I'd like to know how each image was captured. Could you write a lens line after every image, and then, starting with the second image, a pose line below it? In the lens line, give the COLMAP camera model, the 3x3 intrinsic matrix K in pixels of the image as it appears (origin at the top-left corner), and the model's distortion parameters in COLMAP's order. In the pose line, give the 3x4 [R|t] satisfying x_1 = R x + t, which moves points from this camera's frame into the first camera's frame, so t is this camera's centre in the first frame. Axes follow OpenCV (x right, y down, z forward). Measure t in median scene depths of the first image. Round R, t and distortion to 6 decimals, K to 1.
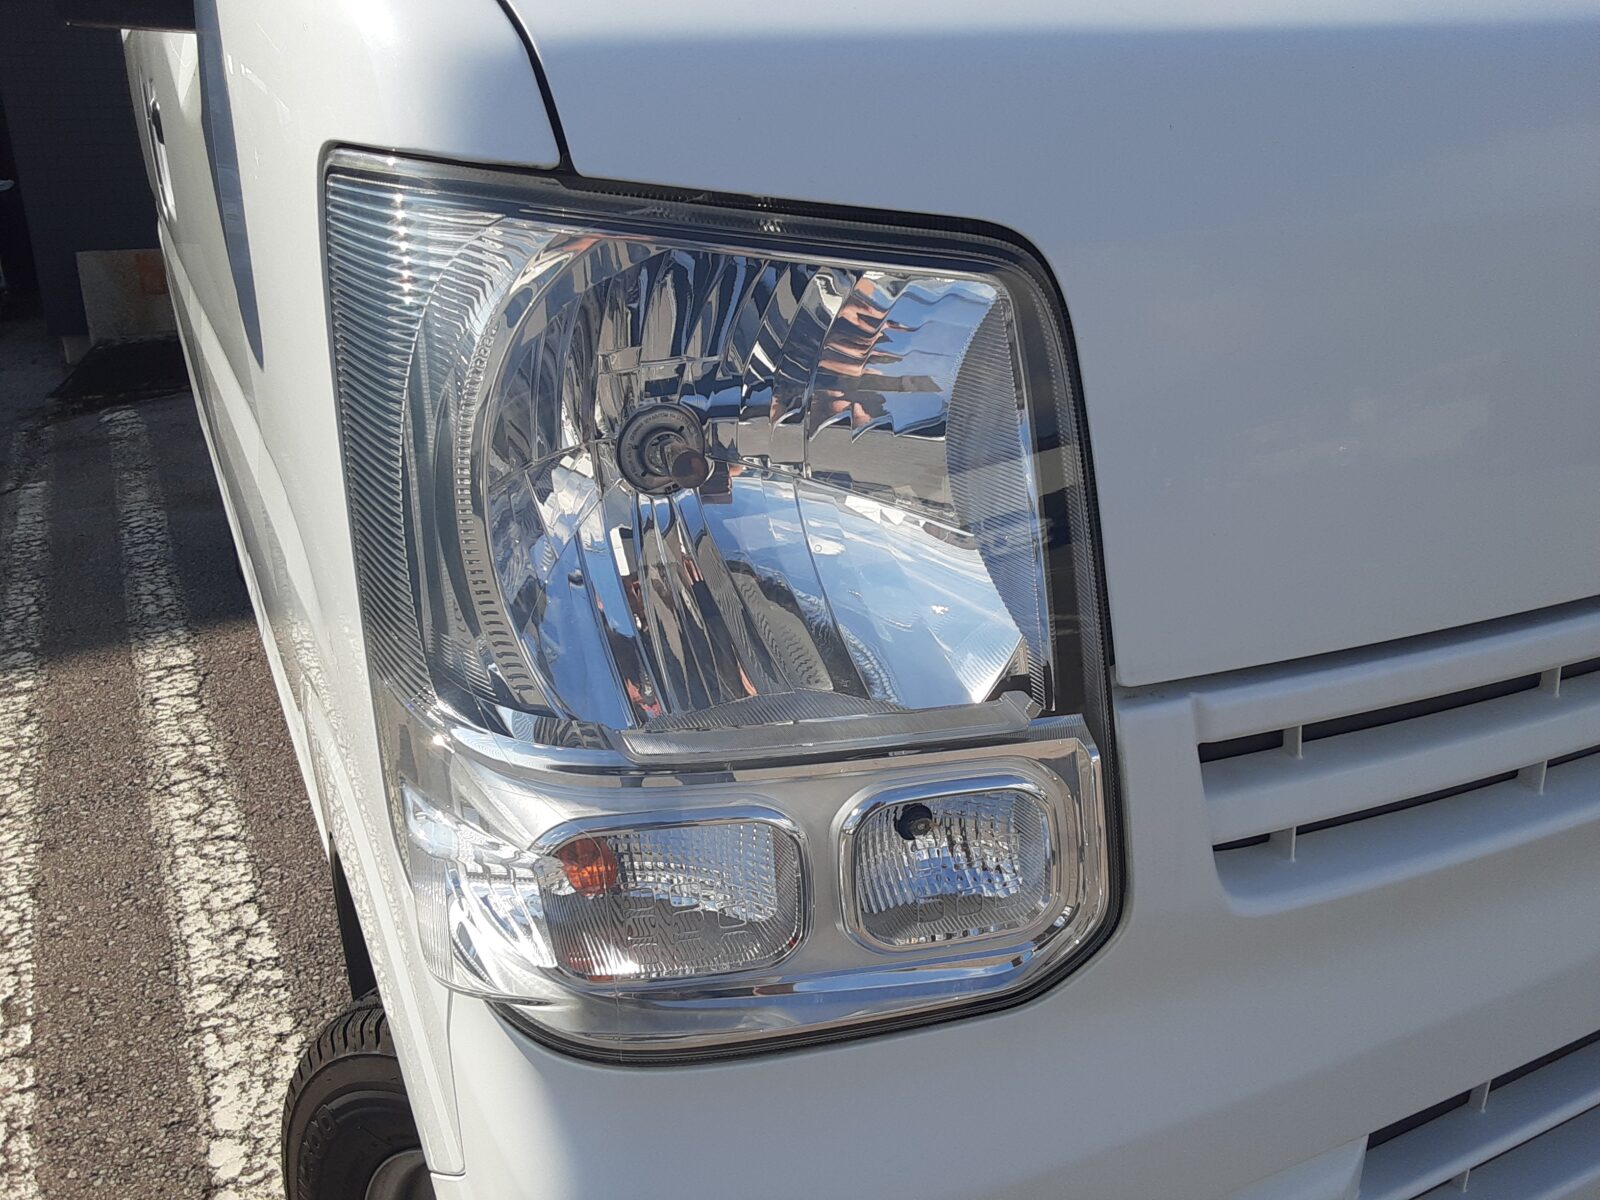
lens RADIAL K [[1302.0, 0, 797.9], [0, 1302.0, 623.9], [0, 0, 1]] dist [0.104435, -0.162214]
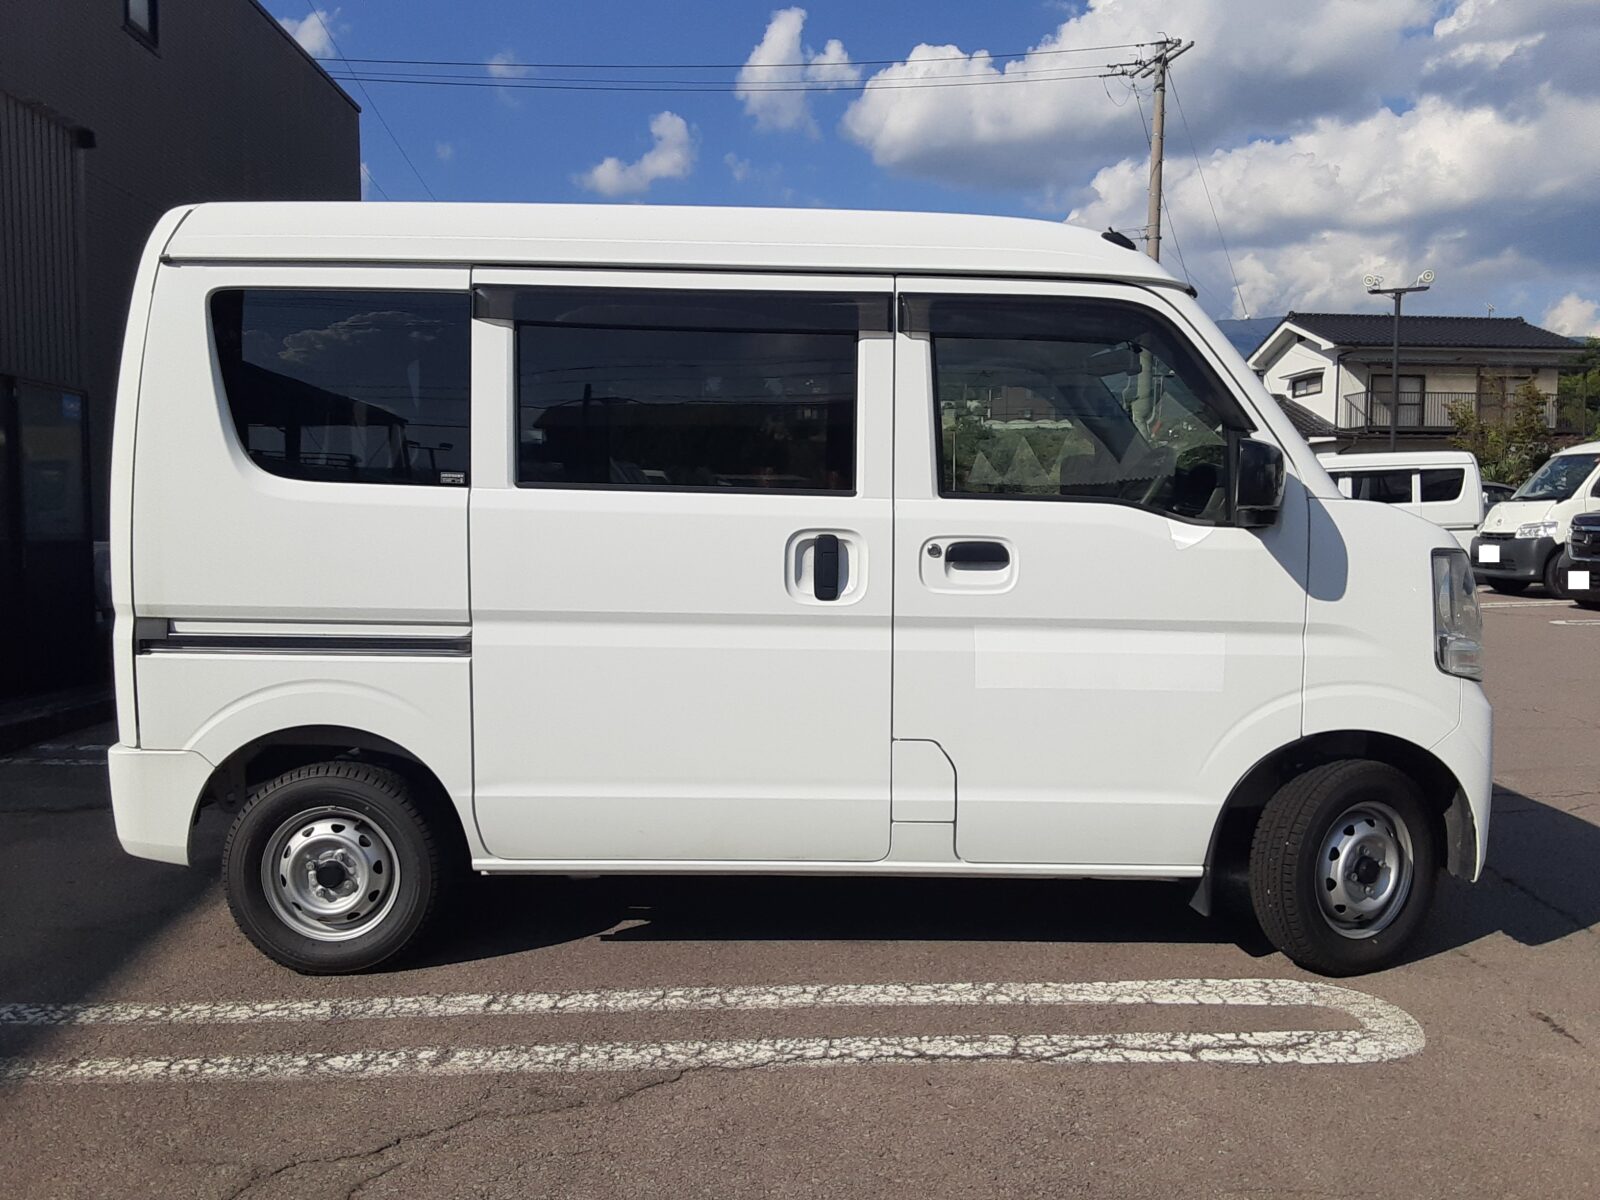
lens RADIAL K [[1302.0, 0, 797.9], [0, 1302.0, 623.9], [0, 0, 1]] dist [0.104435, -0.162214]
pose [[0.445104, -0.066808, 0.892983, -1.646999], [0.335643, 0.936961, -0.097202, -0.090569], [-0.830196, 0.342989, 0.439469, 0.195330]]
